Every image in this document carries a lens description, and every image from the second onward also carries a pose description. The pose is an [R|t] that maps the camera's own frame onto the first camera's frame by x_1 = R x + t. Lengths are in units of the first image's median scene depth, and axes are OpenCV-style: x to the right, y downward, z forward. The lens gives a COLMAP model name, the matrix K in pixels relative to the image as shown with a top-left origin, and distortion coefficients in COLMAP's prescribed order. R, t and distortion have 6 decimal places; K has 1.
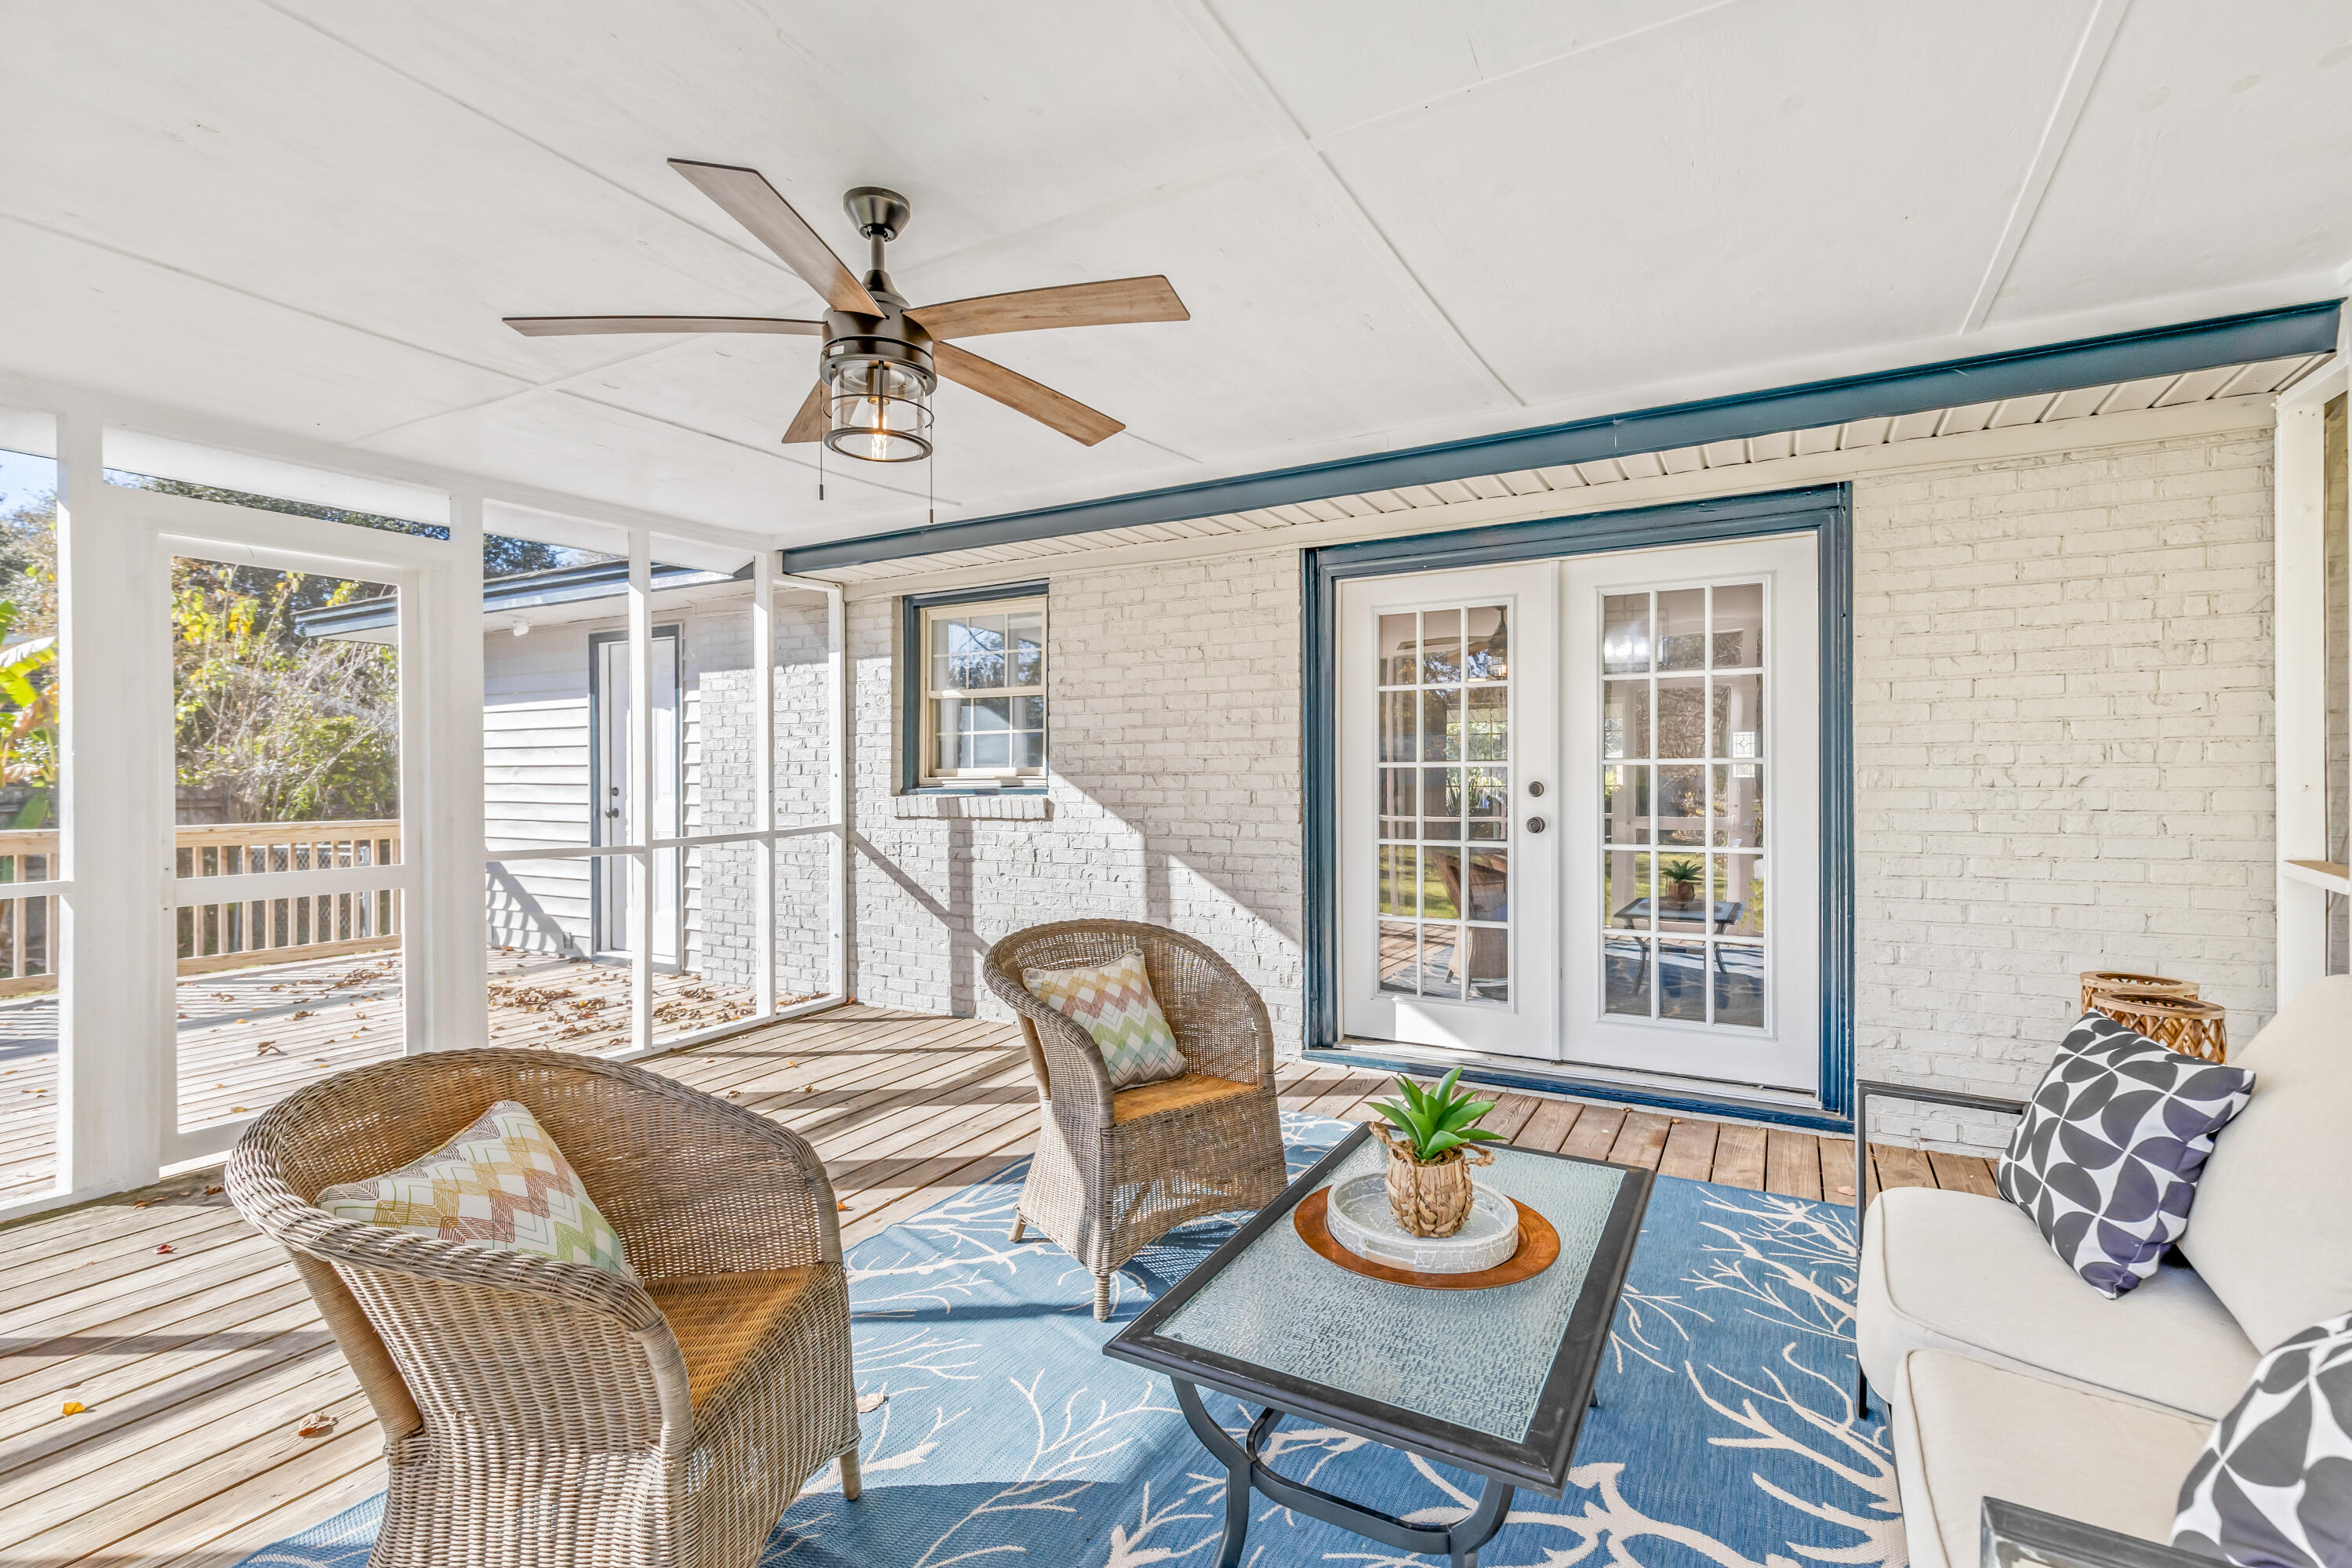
lens RADIAL K [[1071.7, 0, 1189.9], [0, 1071.7, 773.7], [0, 0, 1]] dist [0.011652, -0.000090]
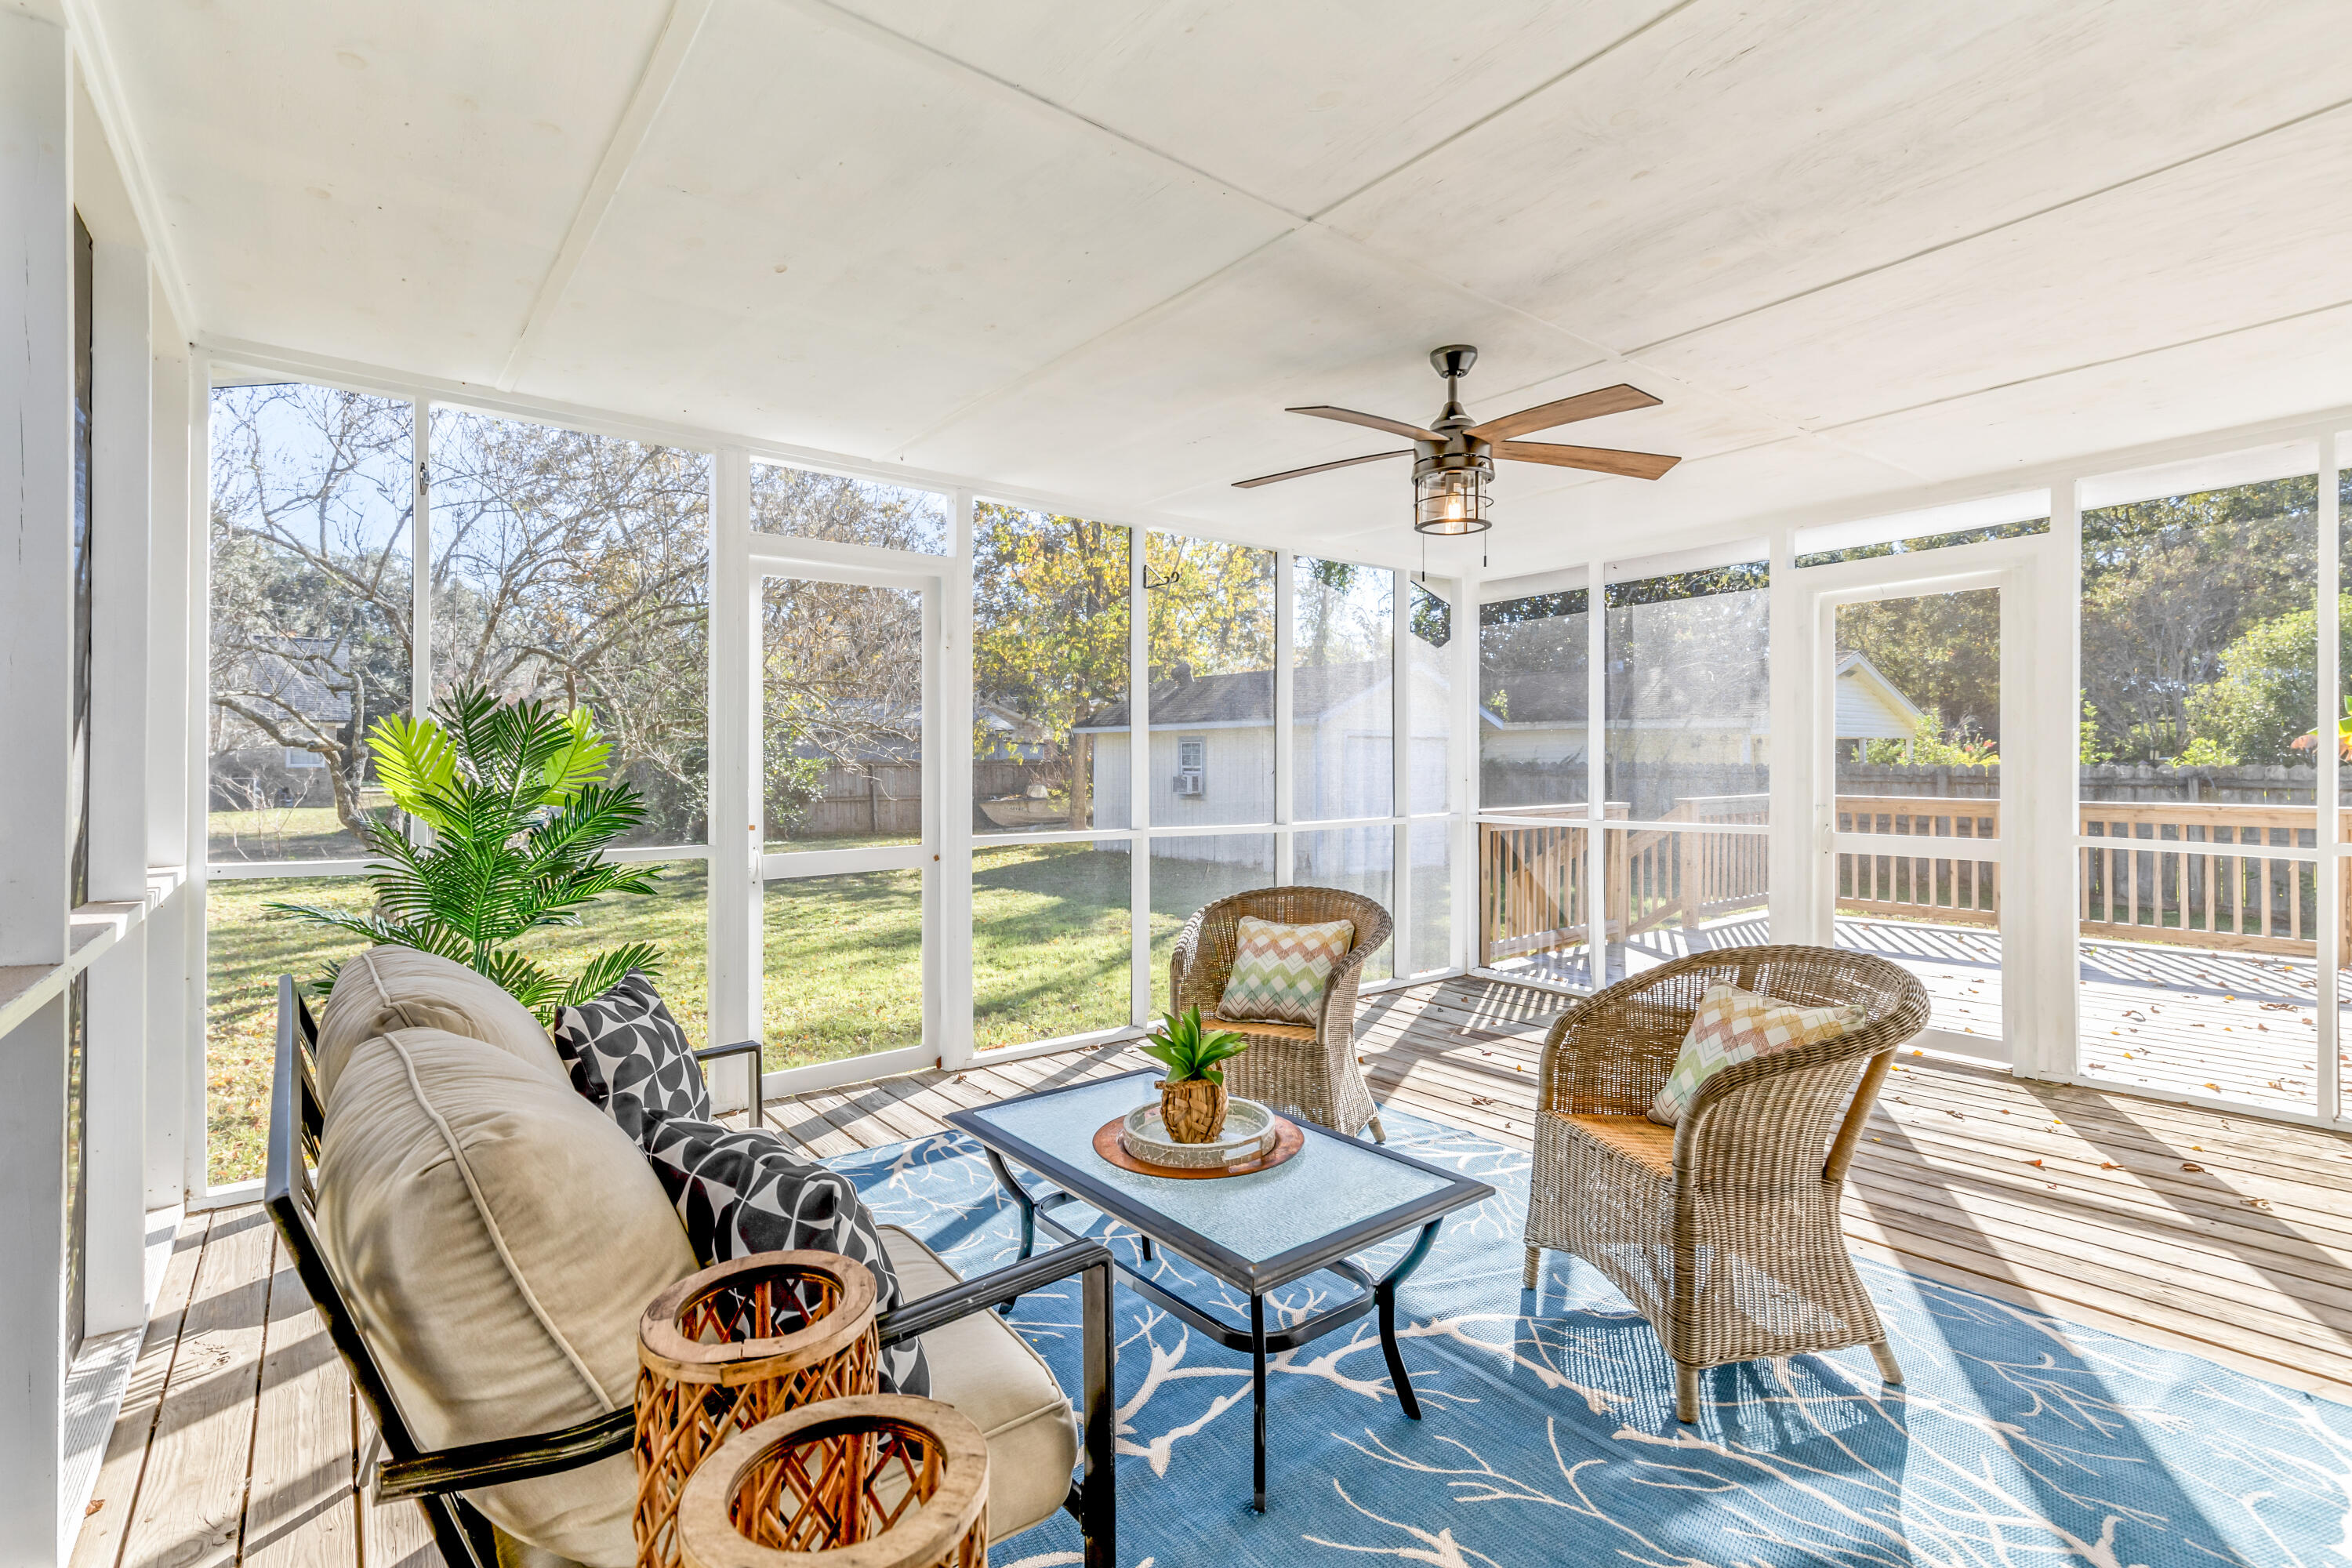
lens RADIAL K [[1071.7, 0, 1189.9], [0, 1071.7, 773.7], [0, 0, 1]] dist [0.011652, -0.000090]
pose [[-0.375408, 0.022493, -0.926587, 0.826027], [0.007261, 0.999746, 0.021327, -0.017054], [0.926831, 0.001279, -0.375476, 0.886293]]
